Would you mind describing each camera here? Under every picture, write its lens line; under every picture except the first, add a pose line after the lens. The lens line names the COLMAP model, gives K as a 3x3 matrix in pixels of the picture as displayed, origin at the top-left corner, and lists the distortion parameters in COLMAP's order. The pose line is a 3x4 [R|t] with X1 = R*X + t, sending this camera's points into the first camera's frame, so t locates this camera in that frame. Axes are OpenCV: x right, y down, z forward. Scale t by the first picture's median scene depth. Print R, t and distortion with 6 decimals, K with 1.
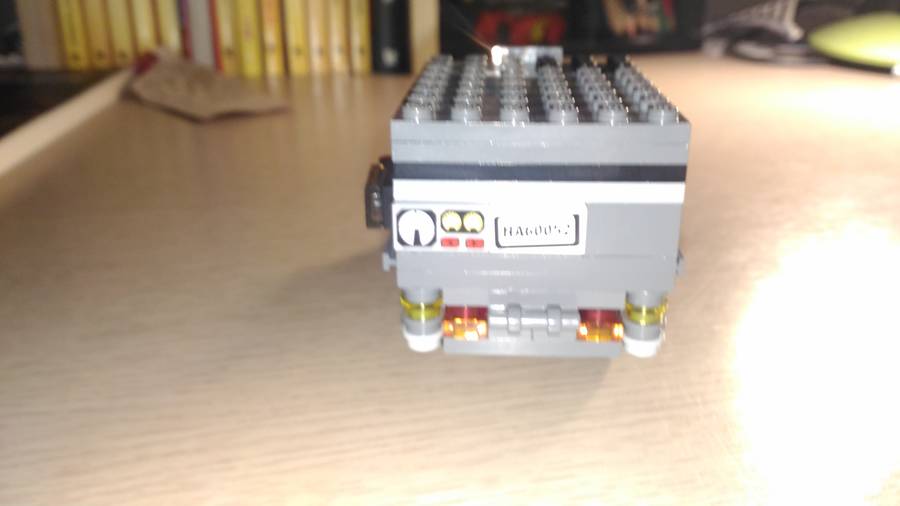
lens RADIAL K [[796.1, 0, 449.8], [0, 796.1, 279.1], [0, 0, 1]] dist [0.004219, -0.080218]
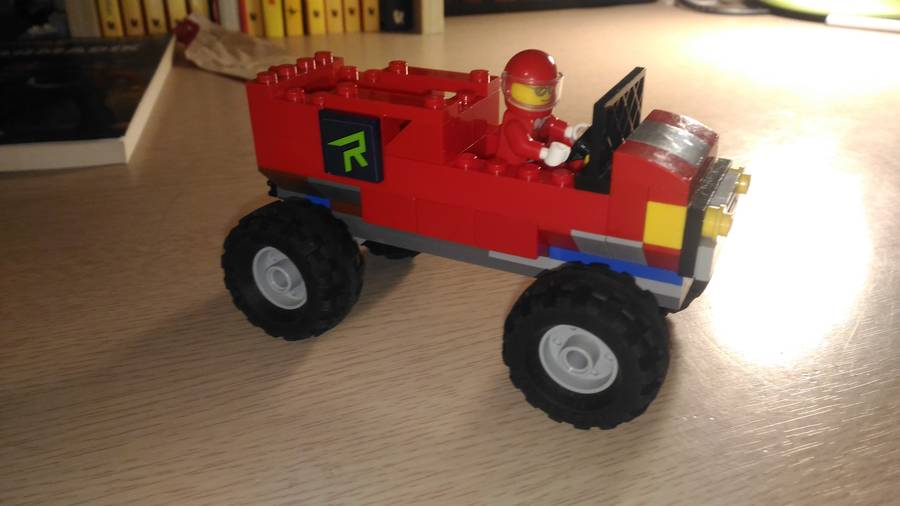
lens RADIAL K [[790.4, 0, 450.0], [0, 790.4, 253.0], [0, 0, 1]] dist [0.098368, -0.262361]
pose [[0.991362, -0.057834, 0.117715, -0.167543], [0.051339, 0.997026, 0.057480, -0.012216], [-0.120689, -0.050940, 0.991382, -0.140827]]
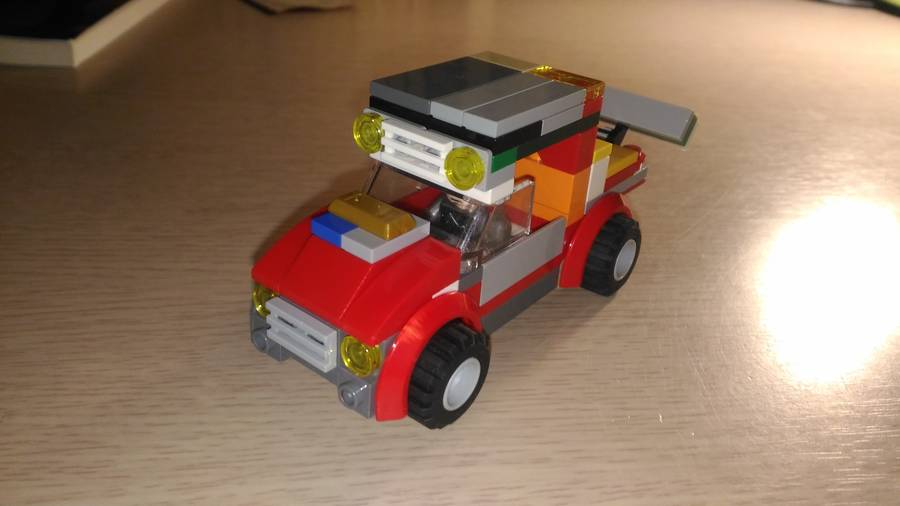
lens RADIAL K [[795.2, 0, 450.0], [0, 795.2, 253.0], [0, 0, 1]] dist [0.013498, -0.097712]
pose [[0.994106, 0.103804, -0.031258, -0.004572], [-0.099828, 0.988971, 0.109411, -0.014473], [0.042270, -0.105646, 0.993505, -0.083524]]
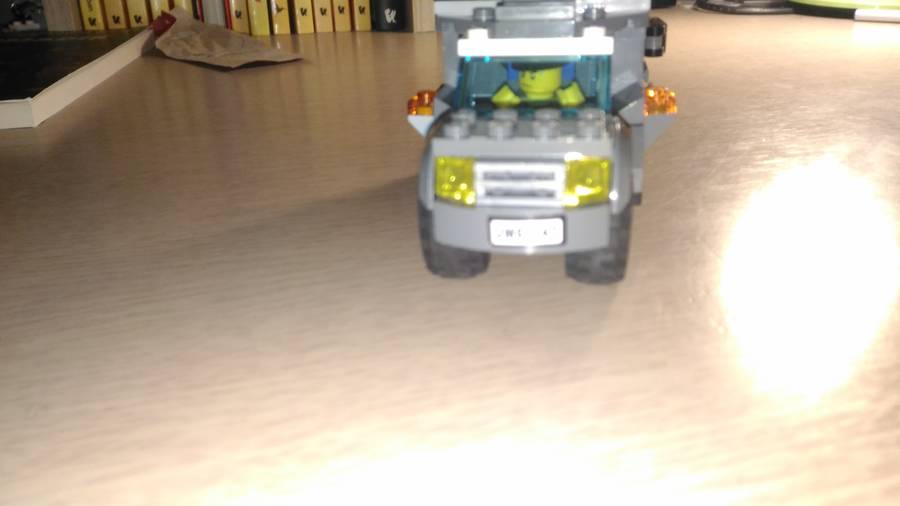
lens RADIAL K [[790.5, 0, 449.6], [0, 790.5, 226.0], [0, 0, 1]] dist [0.075348, -0.197013]
pose [[0.998470, -0.037116, 0.040985, -0.053775], [0.038886, 0.998307, -0.043264, 0.056639], [-0.039310, 0.044791, 0.998223, -0.062427]]
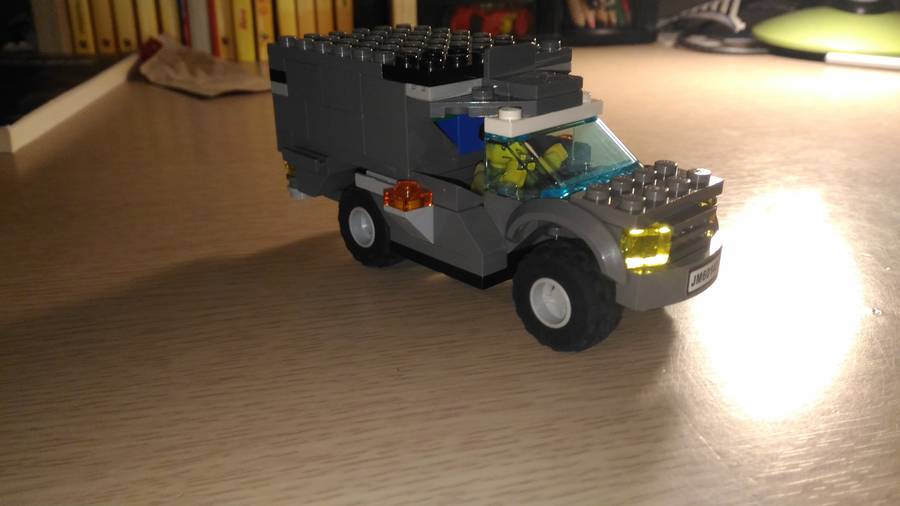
lens RADIAL K [[787.0, 0, 450.0], [0, 787.0, 253.0], [0, 0, 1]] dist [0.089002, -0.253702]
pose [[0.999370, -0.006470, 0.034896, -0.009985], [0.007570, 0.999475, -0.031497, 0.045436], [-0.034674, 0.031741, 0.998895, -0.096136]]
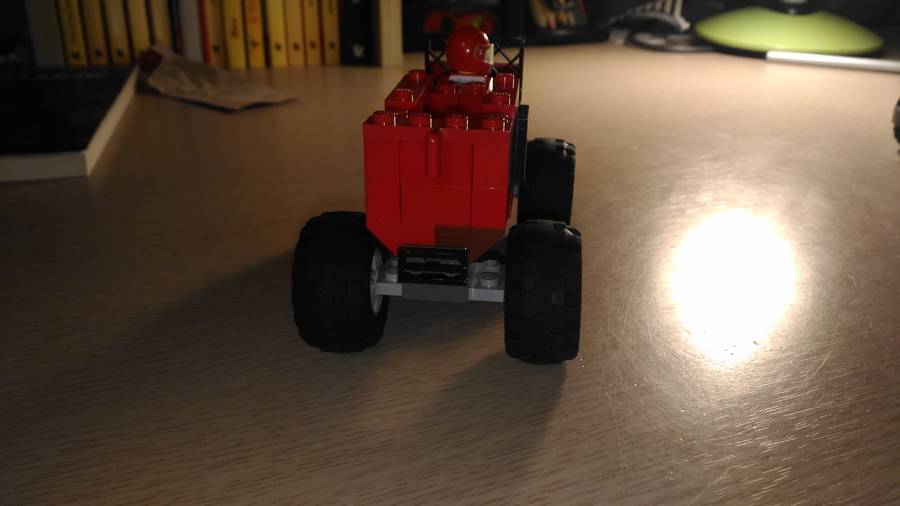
lens RADIAL K [[790.4, 0, 450.0], [0, 790.4, 253.0], [0, 0, 1]] dist [0.098368, -0.262361]
pose [[0.985281, -0.054339, 0.162075, -0.159974], [0.055168, 0.998477, -0.000617, 0.022634], [-0.161795, 0.009549, 0.986778, -0.171339]]
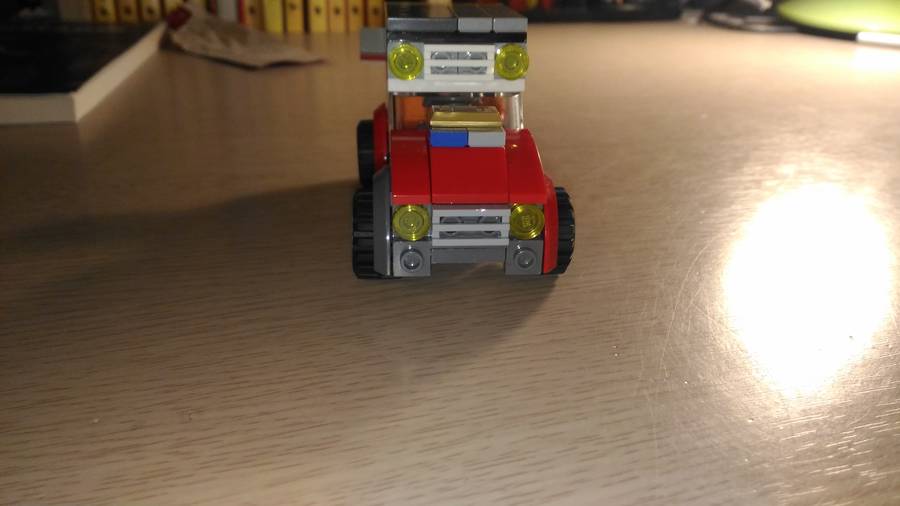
lens RADIAL K [[790.4, 0, 450.0], [0, 790.4, 253.0], [0, 0, 1]] dist [0.098368, -0.262361]
pose [[0.996285, -0.008052, 0.085738, -0.116964], [0.008736, 0.999933, -0.007614, 0.048143], [-0.085671, 0.008335, 0.996289, -0.074078]]
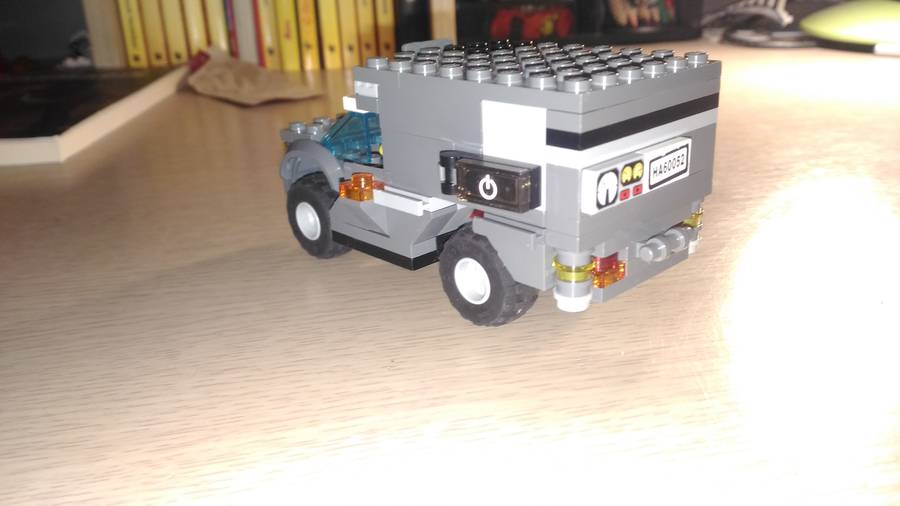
lens RADIAL K [[787.0, 0, 450.0], [0, 787.0, 253.0], [0, 0, 1]] dist [0.089002, -0.253702]
pose [[0.998848, -0.018151, -0.044425, 0.021570], [0.016460, 0.999136, -0.038149, 0.050547], [0.045079, 0.037374, 0.998284, -0.105557]]
